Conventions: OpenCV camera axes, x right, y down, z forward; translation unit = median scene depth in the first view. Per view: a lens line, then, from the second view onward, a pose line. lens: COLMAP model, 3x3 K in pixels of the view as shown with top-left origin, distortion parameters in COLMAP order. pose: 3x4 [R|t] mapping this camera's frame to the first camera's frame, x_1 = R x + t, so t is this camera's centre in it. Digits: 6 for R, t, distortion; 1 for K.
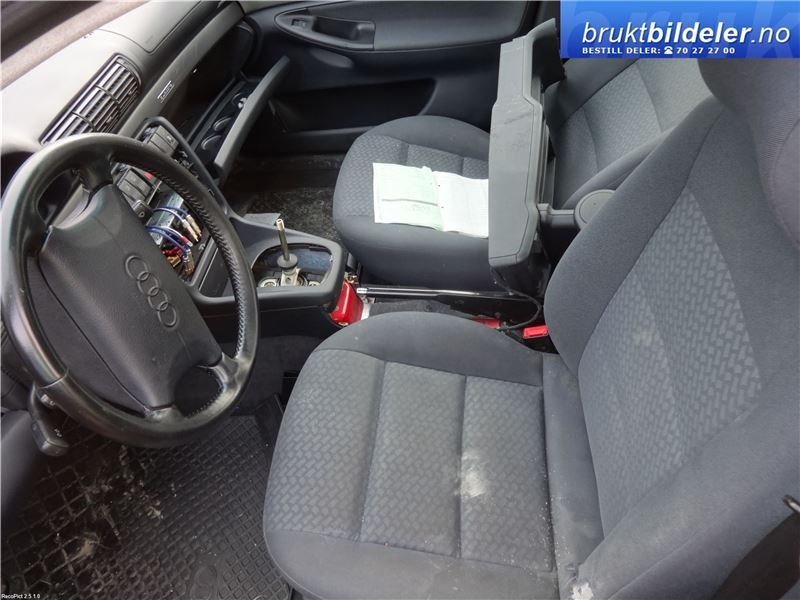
lens RADIAL K [[595.7, 0, 399.5], [0, 595.7, 300.5], [0, 0, 1]] dist [-0.001478, -0.003528]
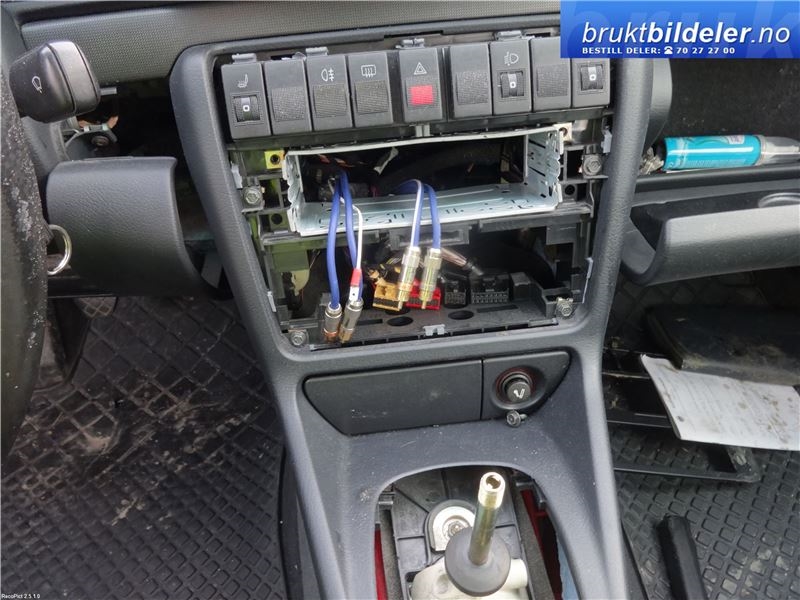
lens RADIAL K [[595.7, 0, 400.6], [0, 595.7, 298.5], [0, 0, 1]] dist [-0.001478, -0.003528]
pose [[0.188993, 0.711004, -0.677315, -0.080418], [-0.692382, 0.585596, 0.421526, -0.249028], [0.696340, 0.389295, 0.602960, 0.722107]]
